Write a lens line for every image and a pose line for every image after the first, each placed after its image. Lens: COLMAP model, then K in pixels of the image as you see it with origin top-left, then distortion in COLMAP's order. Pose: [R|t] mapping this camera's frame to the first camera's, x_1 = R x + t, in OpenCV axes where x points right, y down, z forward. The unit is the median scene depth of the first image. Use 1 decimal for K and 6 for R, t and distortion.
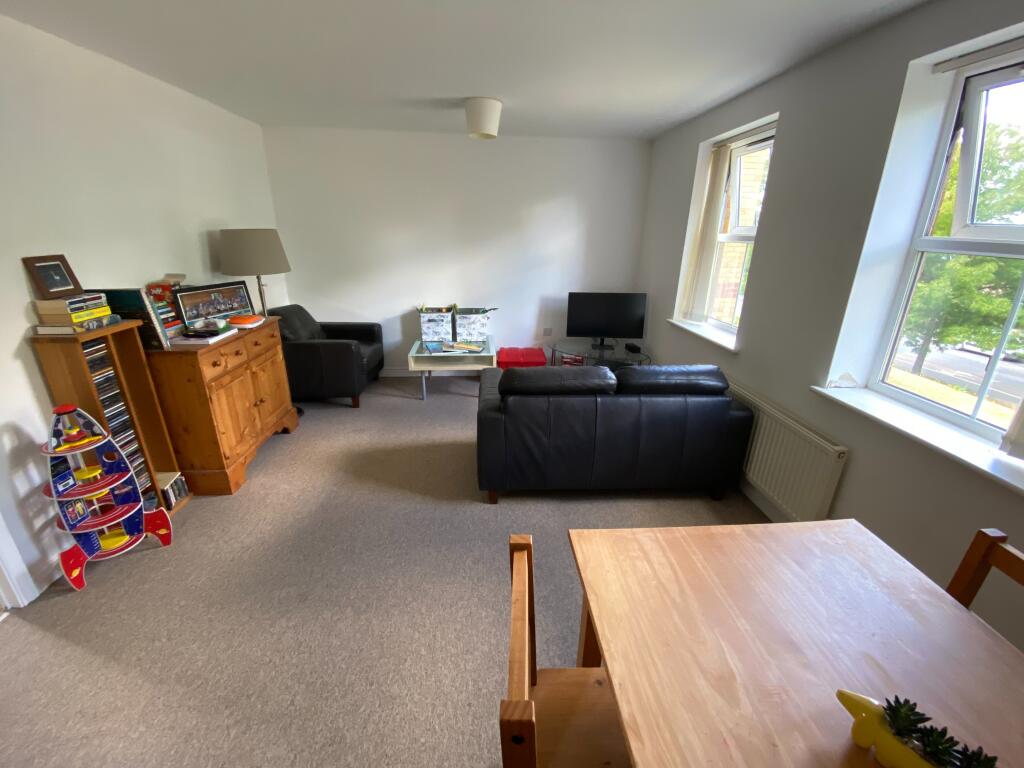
lens RADIAL K [[416.7, 0, 508.5], [0, 416.7, 378.4], [0, 0, 1]] dist [0.029159, -0.003767]
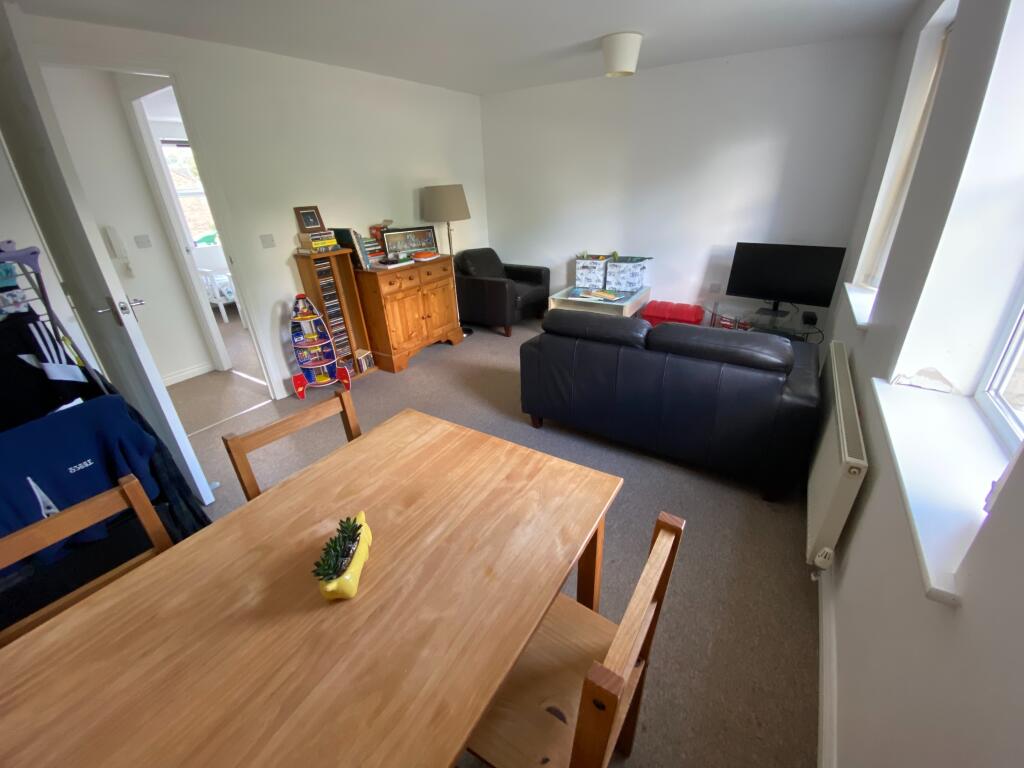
lens RADIAL K [[416.7, 0, 522.9], [0, 416.7, 376.2], [0, 0, 1]] dist [0.029159, -0.003767]
pose [[0.813031, 0.206265, -0.544459, 0.462935], [-0.150359, 0.977805, 0.145908, 0.001083], [0.562471, -0.036764, 0.826000, 0.038342]]
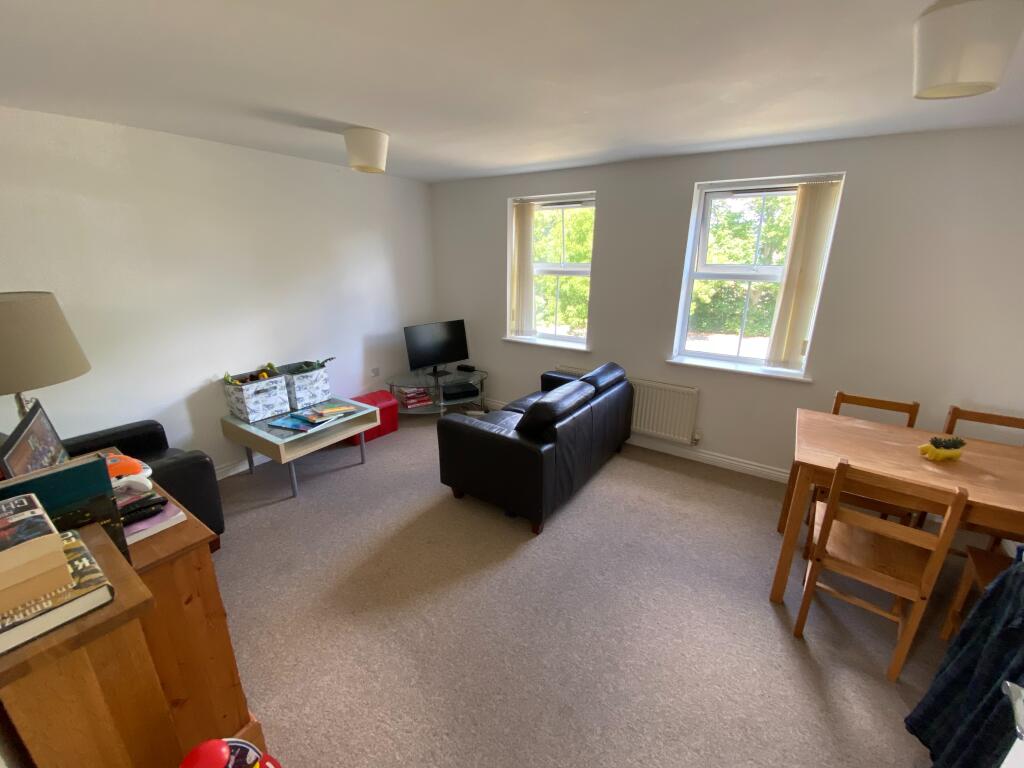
lens RADIAL K [[416.7, 0, 531.3], [0, 416.7, 376.9], [0, 0, 1]] dist [0.029159, -0.003767]
pose [[0.601223, -0.232446, 0.764526, -0.655198], [0.261501, 0.961308, 0.086631, -0.149224], [-0.755082, 0.147839, 0.638745, 0.251221]]
